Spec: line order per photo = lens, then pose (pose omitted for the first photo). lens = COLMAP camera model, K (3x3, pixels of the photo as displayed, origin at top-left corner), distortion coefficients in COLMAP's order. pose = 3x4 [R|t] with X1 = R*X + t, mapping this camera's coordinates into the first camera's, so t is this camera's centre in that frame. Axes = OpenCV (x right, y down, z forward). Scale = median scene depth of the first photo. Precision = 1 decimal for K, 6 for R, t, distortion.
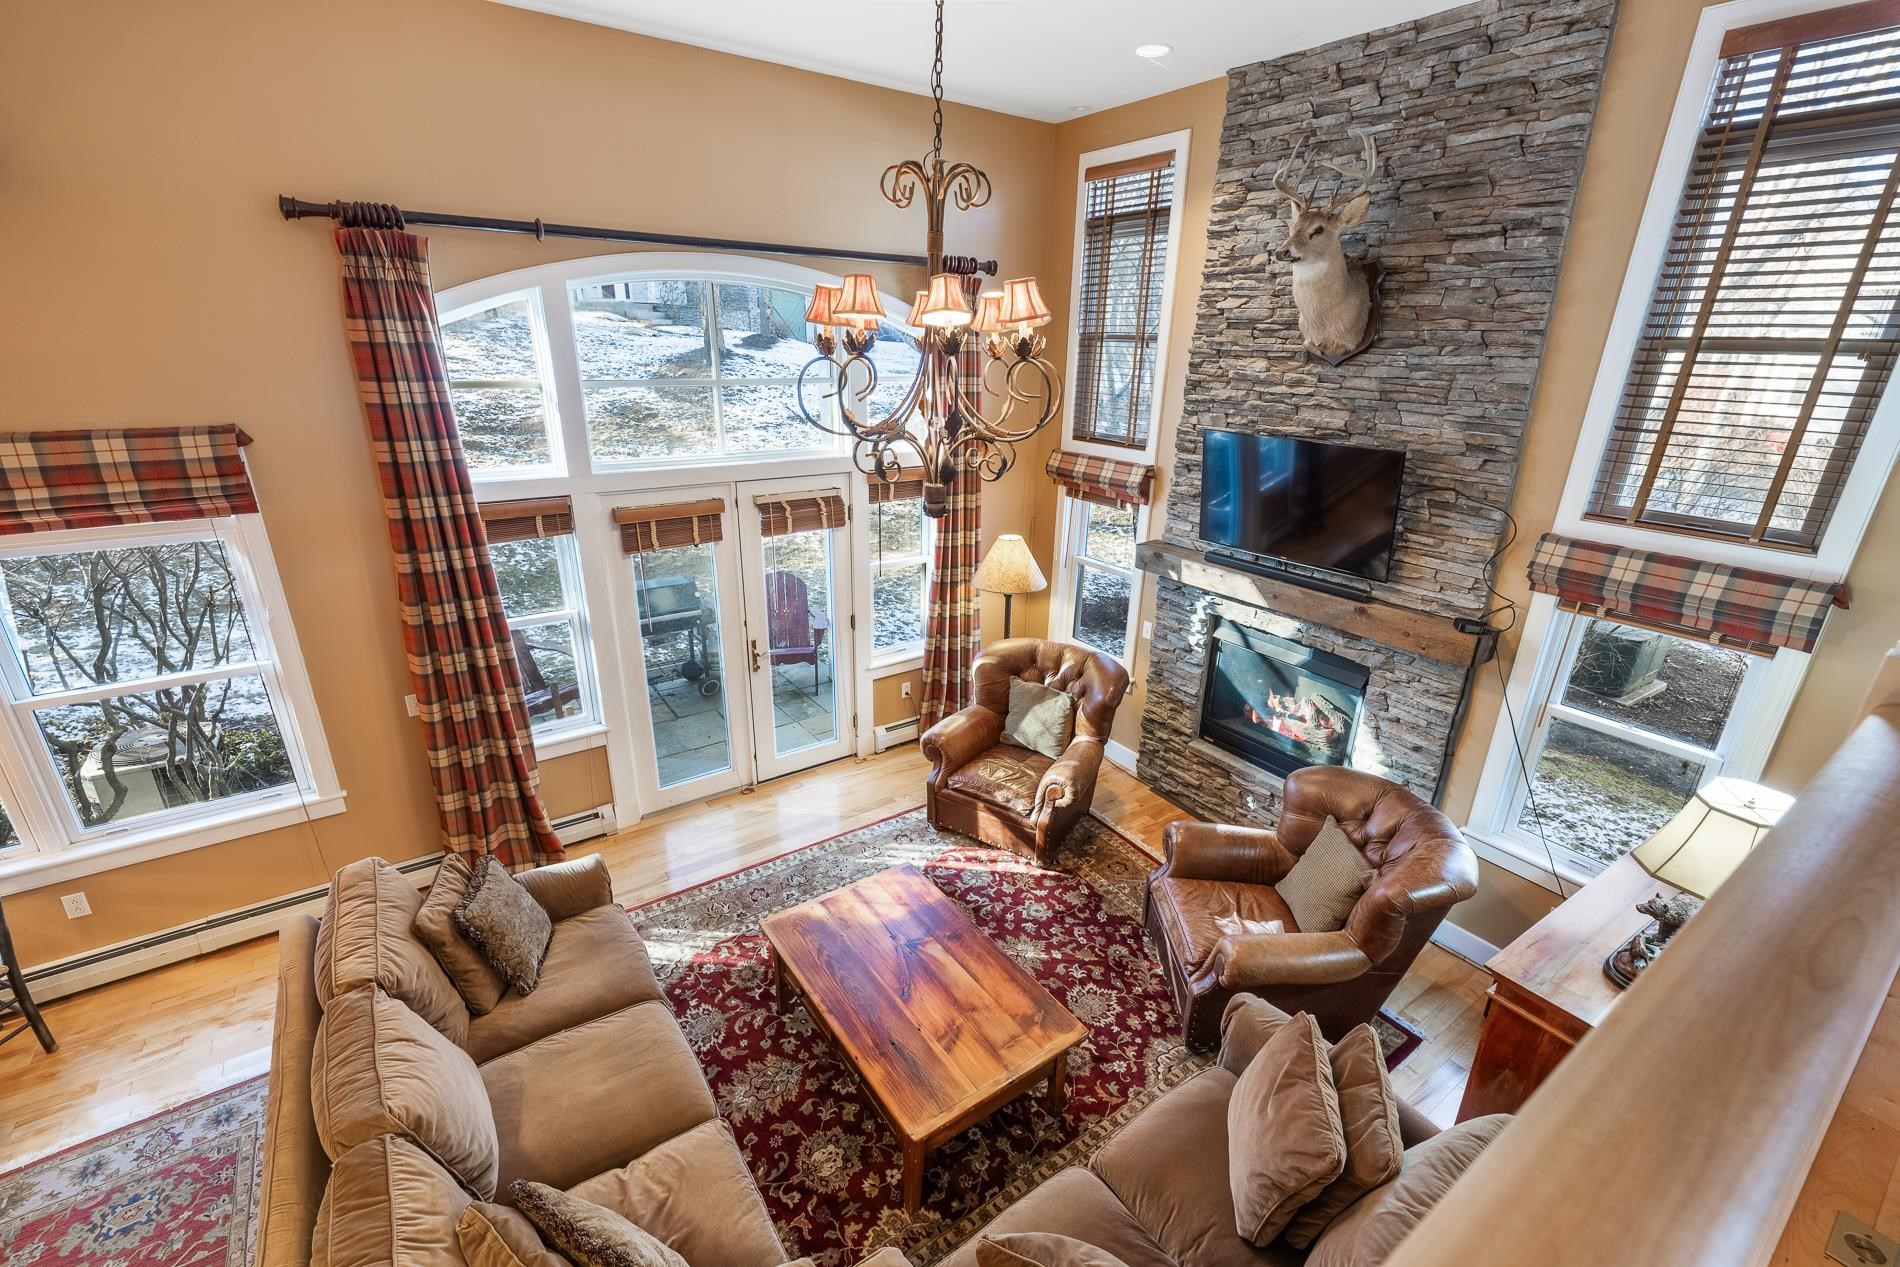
lens RADIAL K [[812.2, 0, 957.9], [0, 812.2, 647.0], [0, 0, 1]] dist [0.002996, -0.000657]
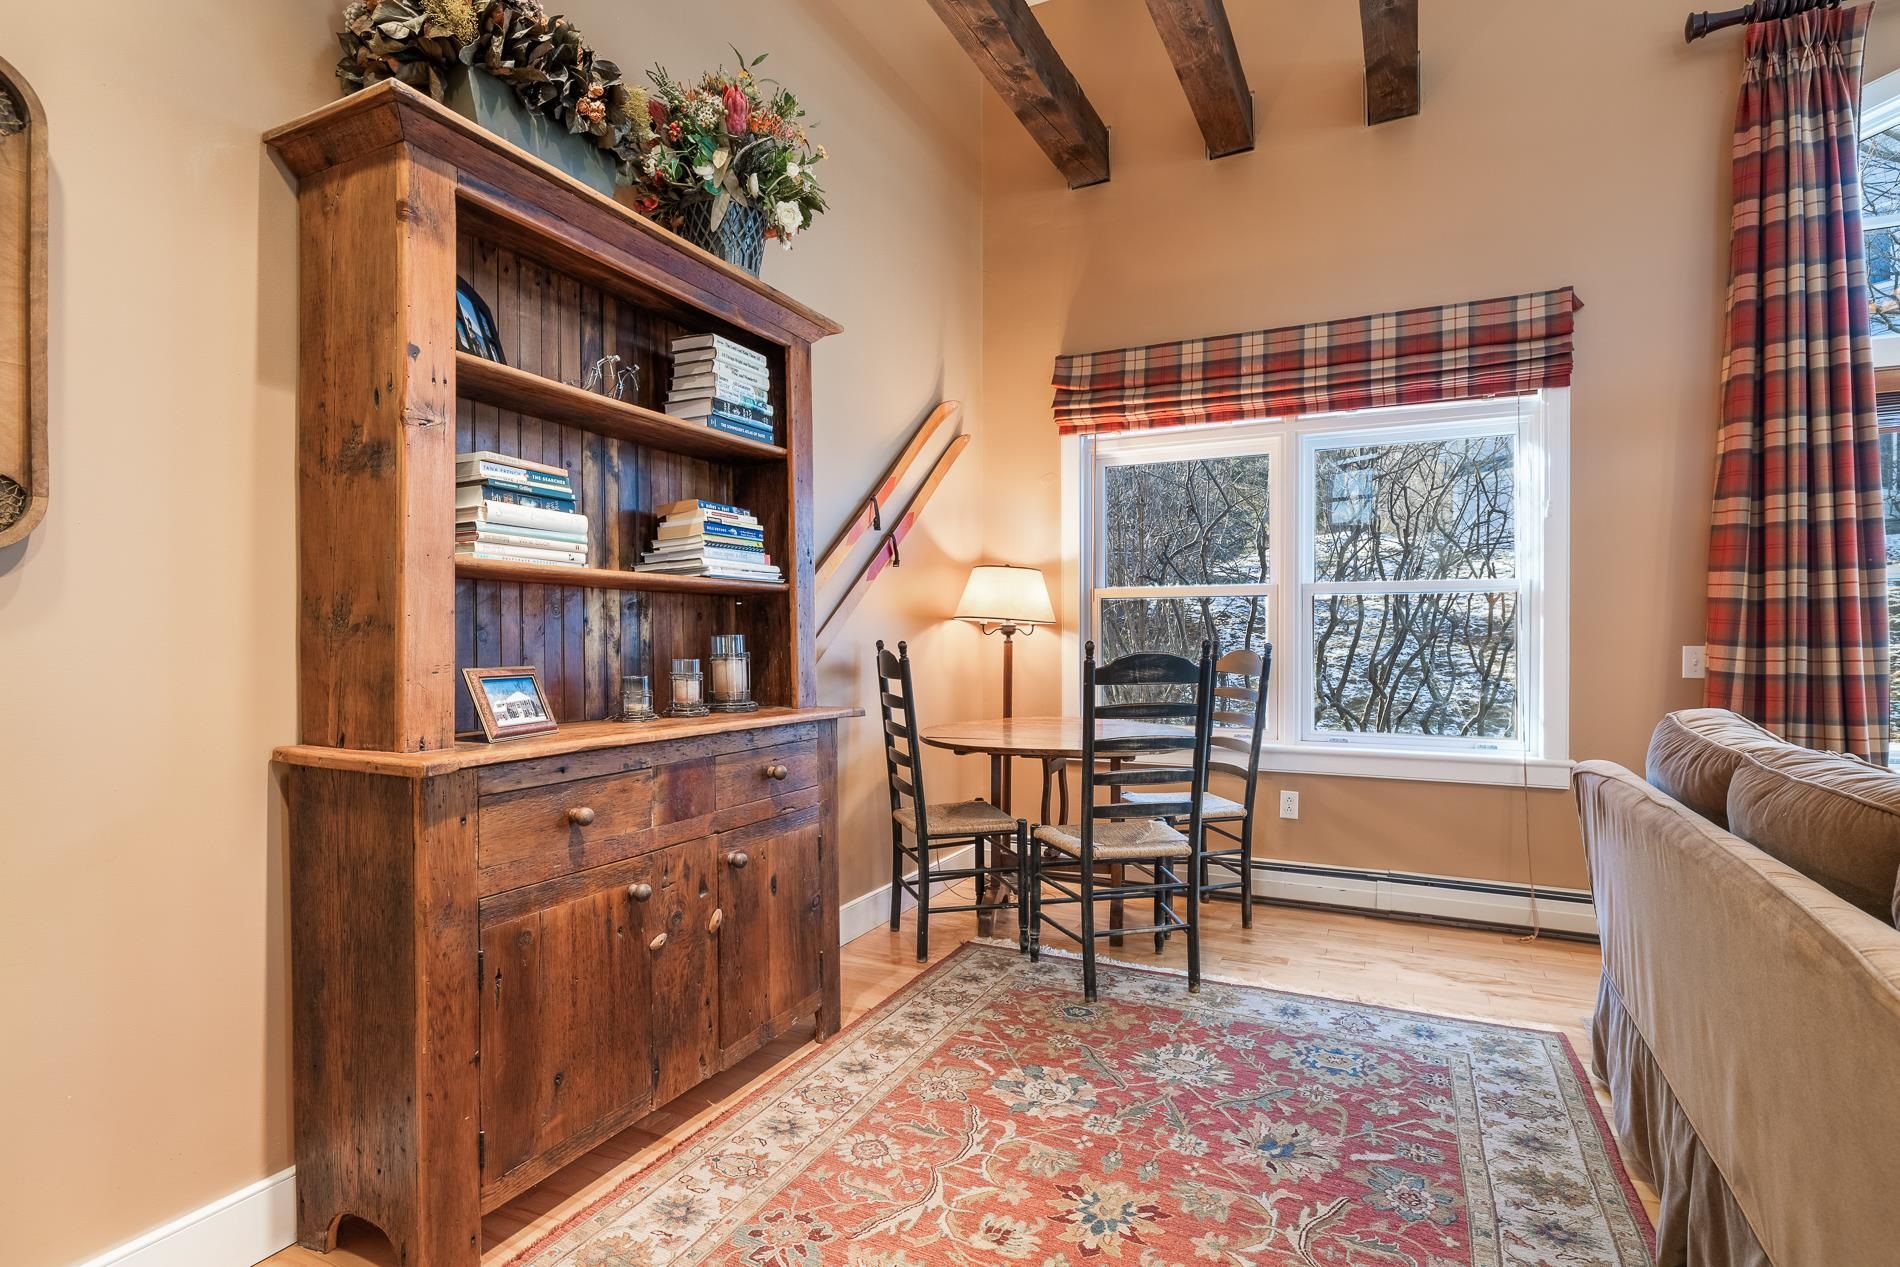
lens RADIAL K [[931.6, 0, 950.0], [0, 931.6, 633.5], [0, 0, 1]] dist [-0.002830, 0.000555]
pose [[0.479358, -0.023683, -0.877300, -0.293270], [-0.305915, 0.932431, -0.192325, 0.448423], [0.822576, 0.360572, 0.439723, 0.108106]]
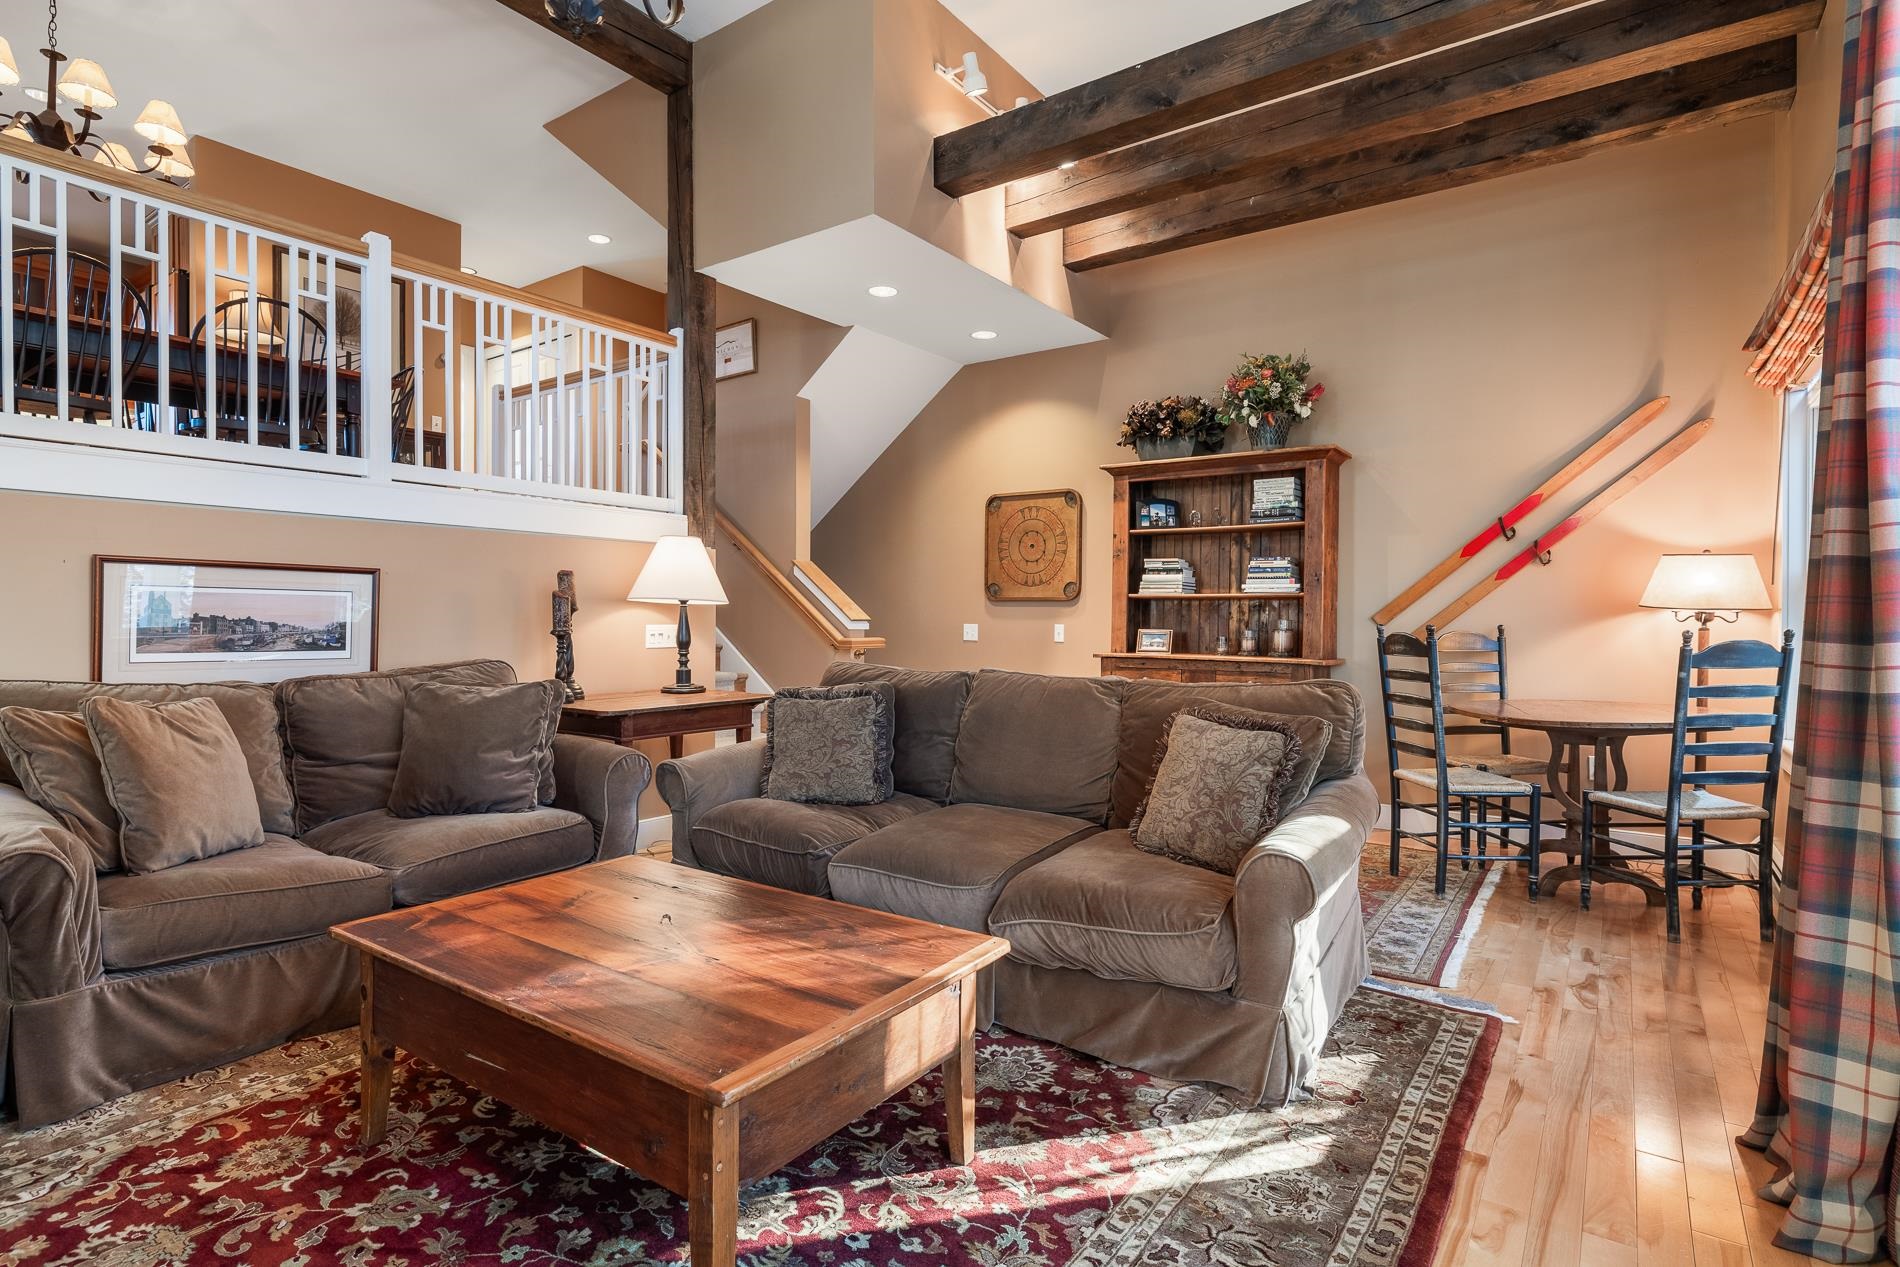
lens RADIAL K [[944.6, 0, 975.0], [0, 944.6, 639.1], [0, 0, 1]] dist [-0.013286, 0.001082]
pose [[-0.939499, -0.017338, -0.342113, -0.059025], [-0.145254, 0.924649, 0.352031, -0.043240], [0.310230, 0.380426, -0.871225, 1.393628]]
